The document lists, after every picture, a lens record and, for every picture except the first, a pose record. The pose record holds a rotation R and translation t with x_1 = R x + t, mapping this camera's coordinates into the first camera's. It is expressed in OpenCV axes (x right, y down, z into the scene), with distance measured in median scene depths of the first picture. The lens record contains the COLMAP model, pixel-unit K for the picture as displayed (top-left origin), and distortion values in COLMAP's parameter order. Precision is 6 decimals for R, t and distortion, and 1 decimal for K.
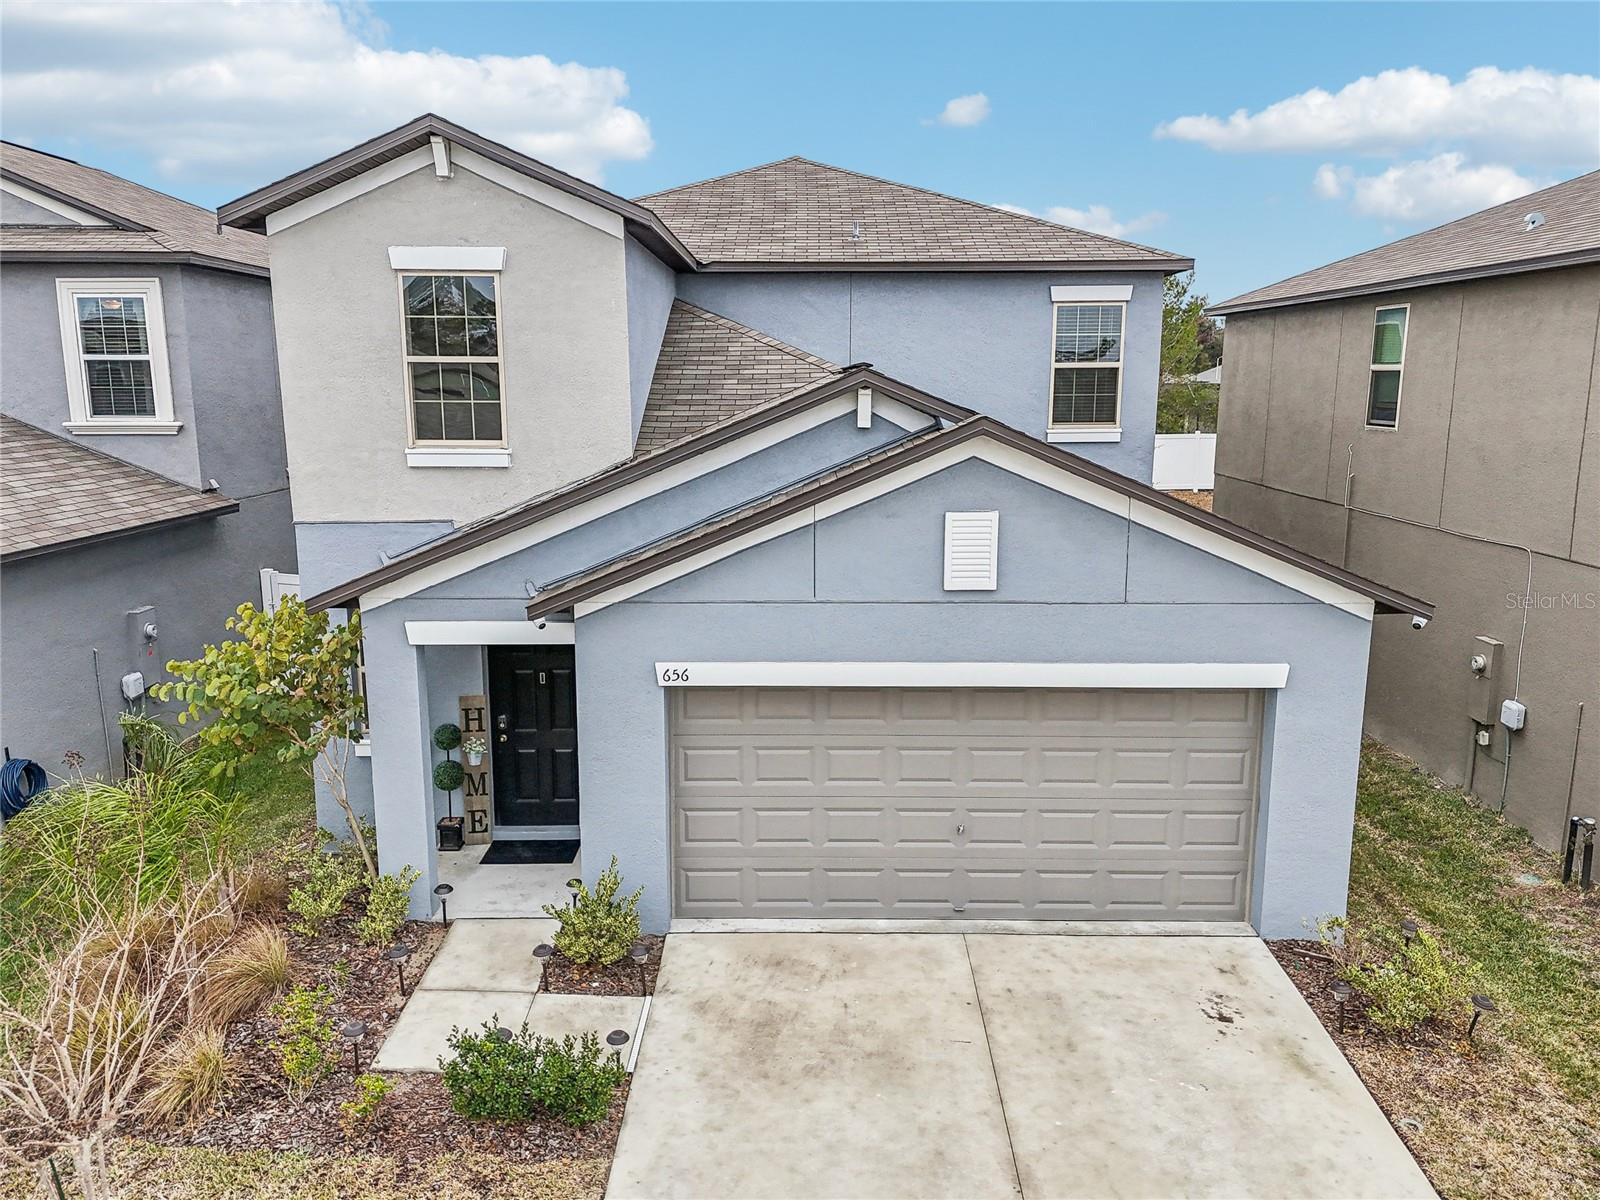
lens RADIAL K [[1192.6, 0, 780.7], [0, 1192.6, 599.9], [0, 0, 1]] dist [0.072875, -0.076189]
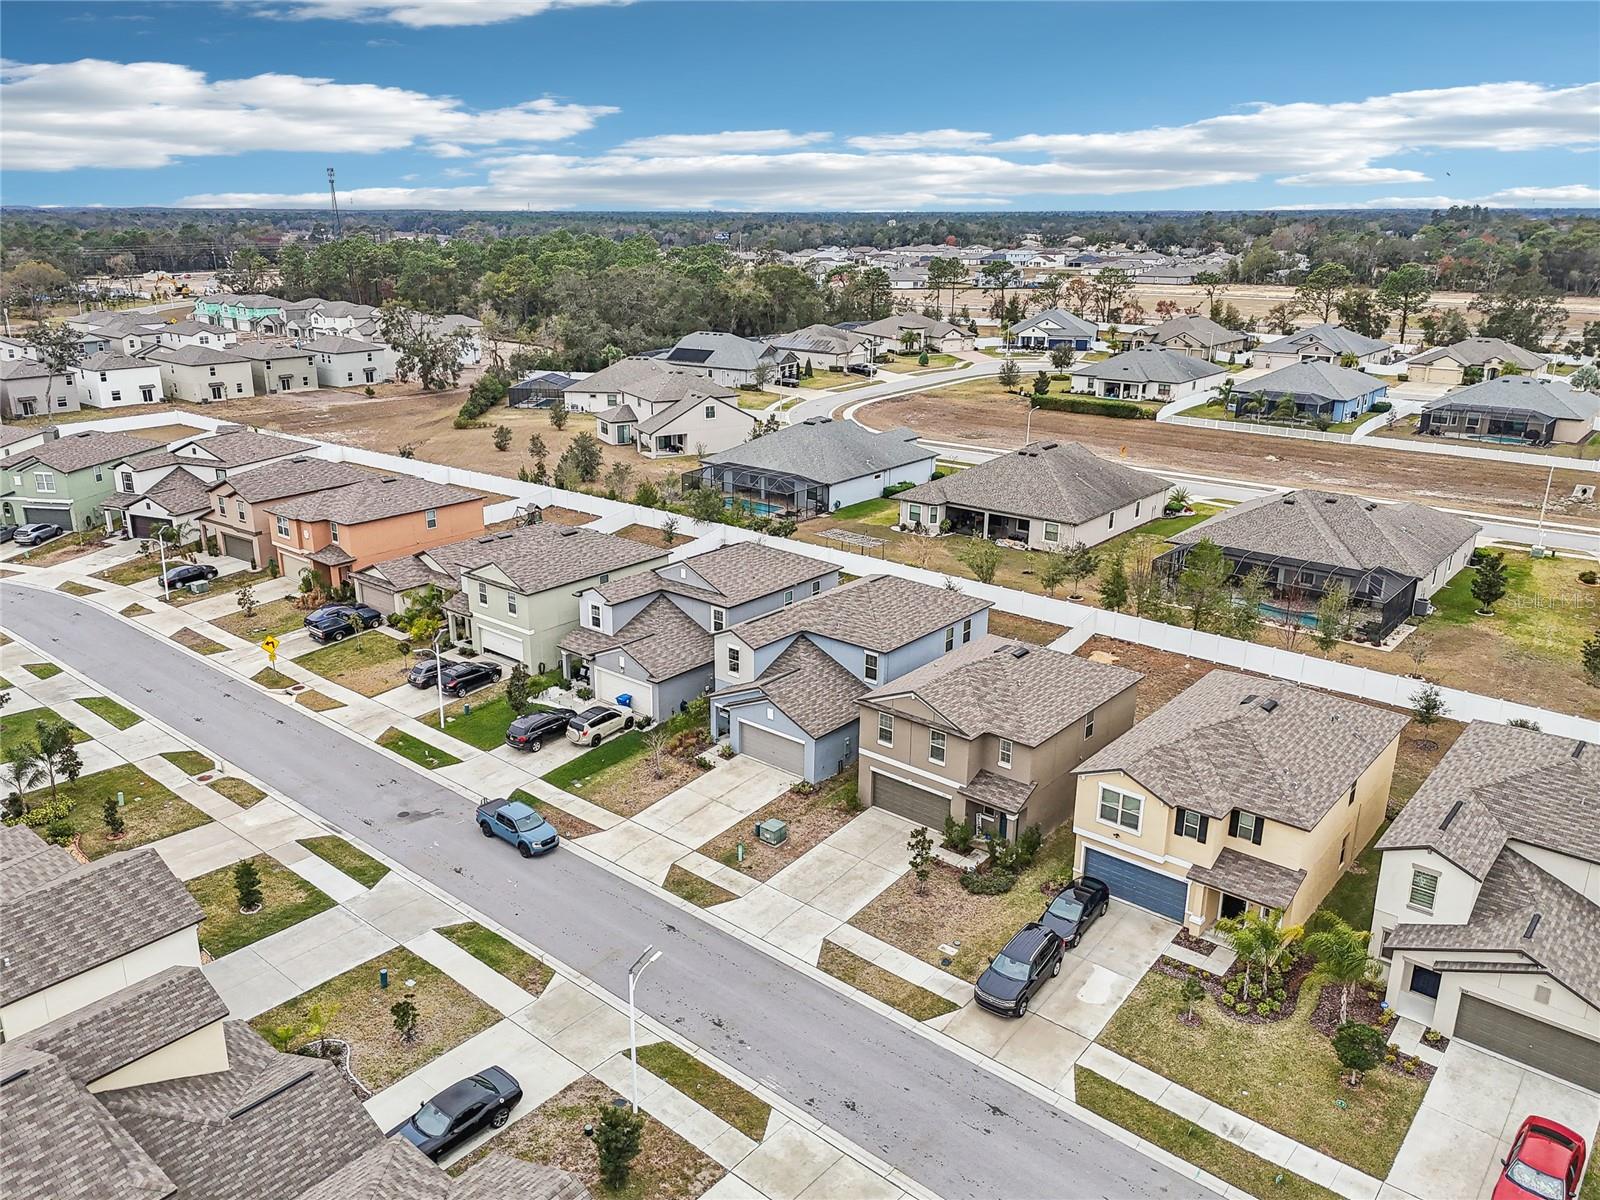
lens RADIAL K [[1178.8, 0, 779.5], [0, 1178.8, 628.3], [0, 0, 1]] dist [0.082558, -0.080873]
pose [[0.761849, 0.222286, -0.608420, 4.074328], [-0.130065, 0.972641, 0.192490, -1.773584], [0.634562, -0.067514, 0.769917, -4.051315]]
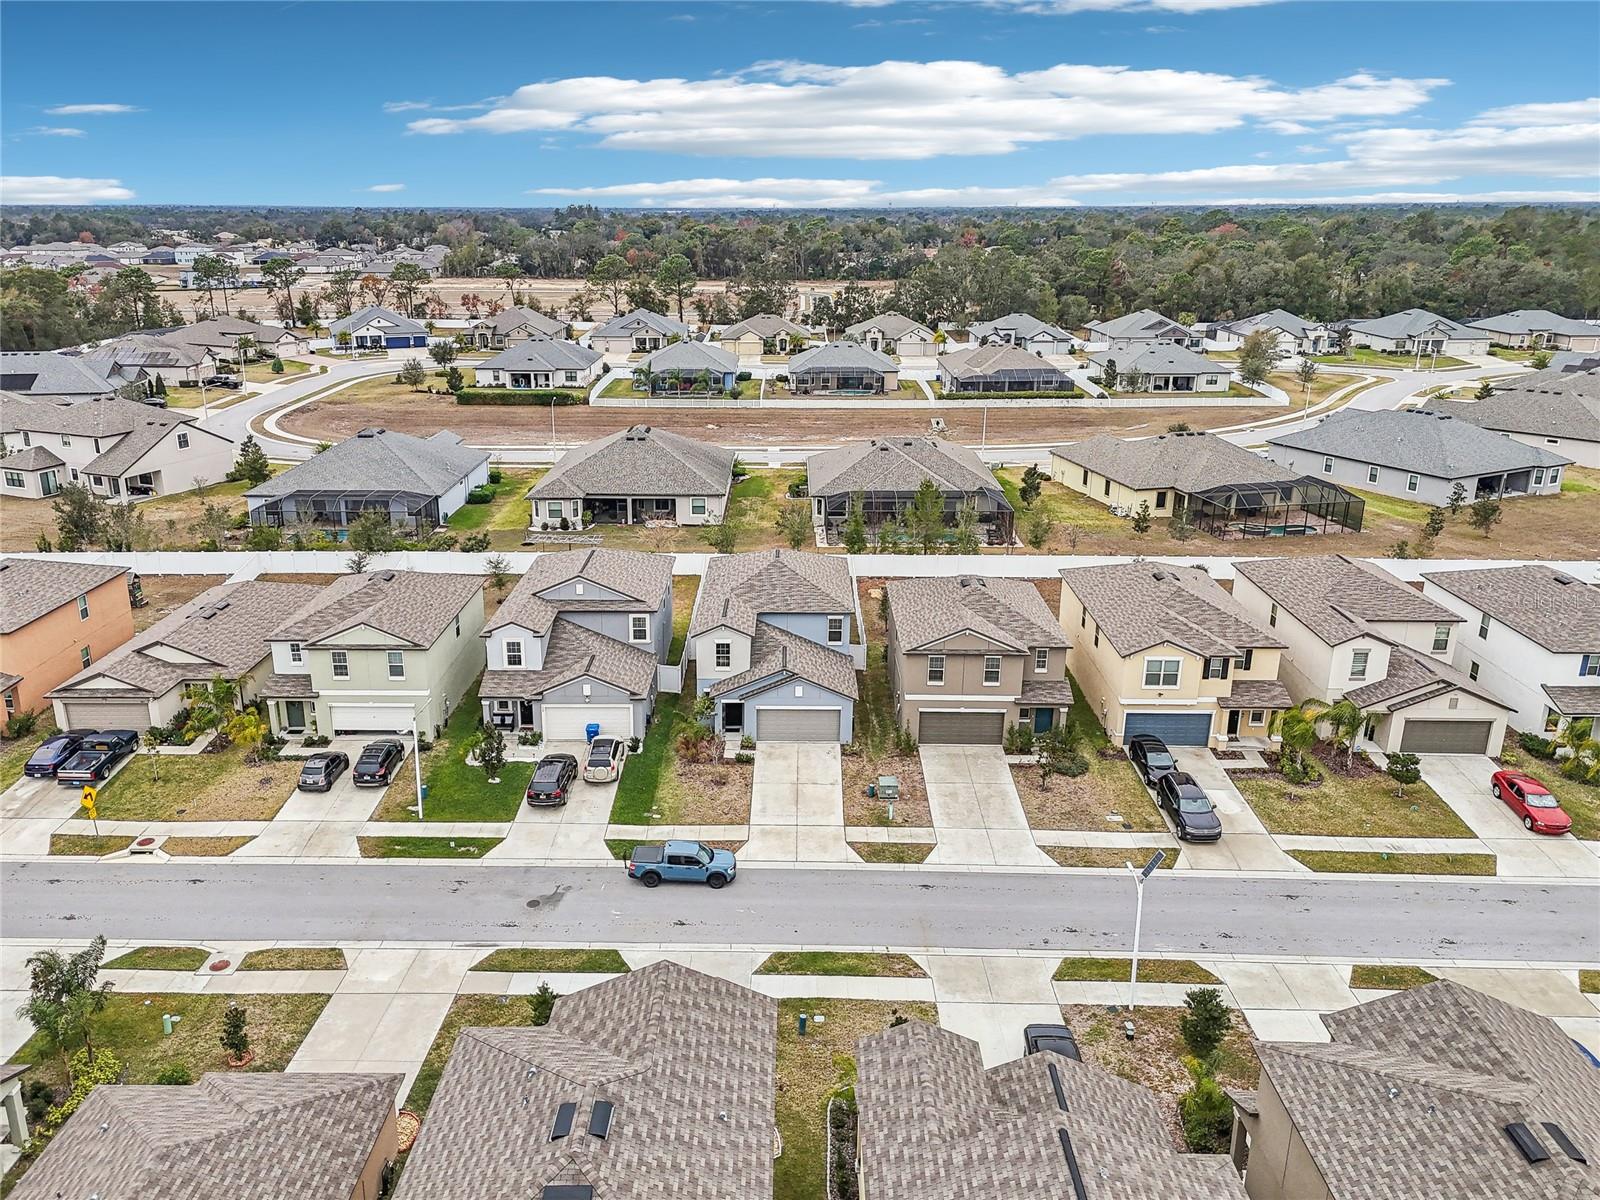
lens RADIAL K [[1192.6, 0, 780.7], [0, 1192.6, 599.9], [0, 0, 1]] dist [0.072875, -0.076189]
pose [[0.999915, 0.009912, -0.008424, 0.096045], [-0.008786, 0.992172, 0.124566, -1.418162], [0.009593, -0.124482, 0.992176, -5.813515]]
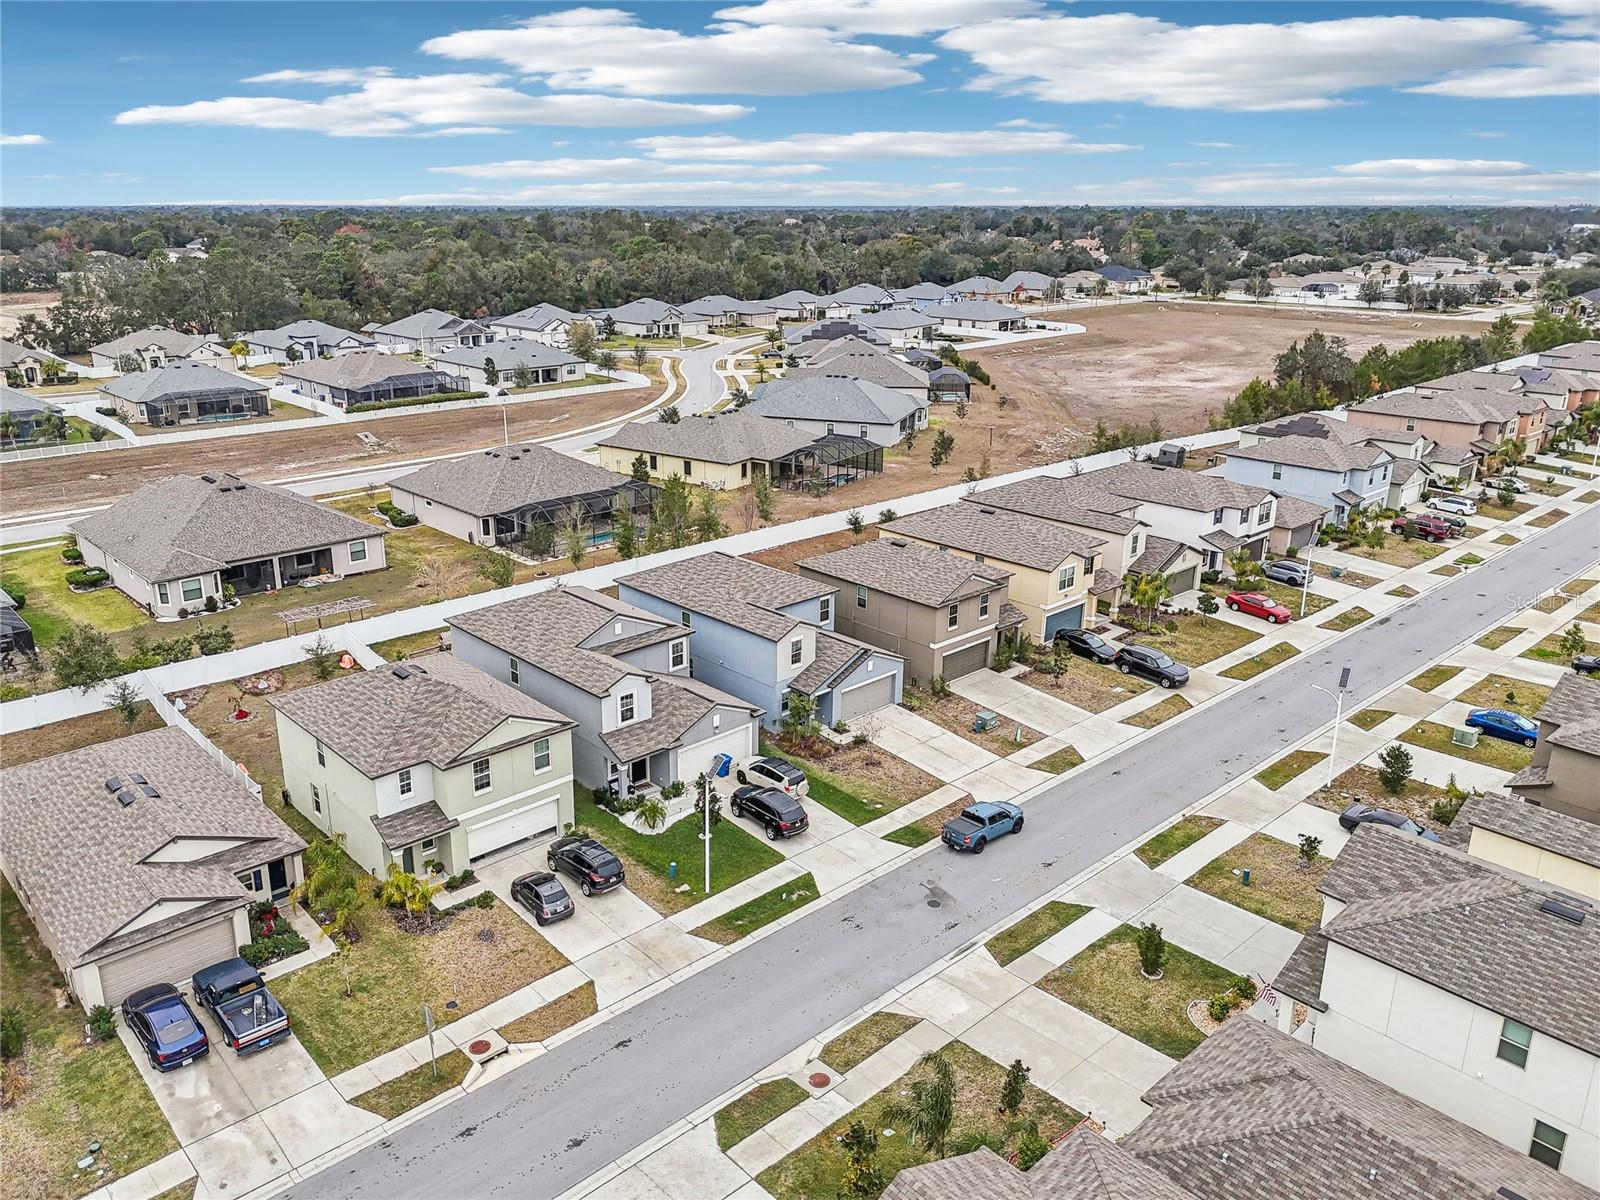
lens RADIAL K [[1192.6, 0, 780.7], [0, 1192.6, 599.9], [0, 0, 1]] dist [0.072875, -0.076189]
pose [[0.730853, -0.206338, 0.650599, -4.934706], [0.125391, 0.977576, 0.169181, -1.743492], [-0.670918, -0.042067, 0.740337, -4.100152]]
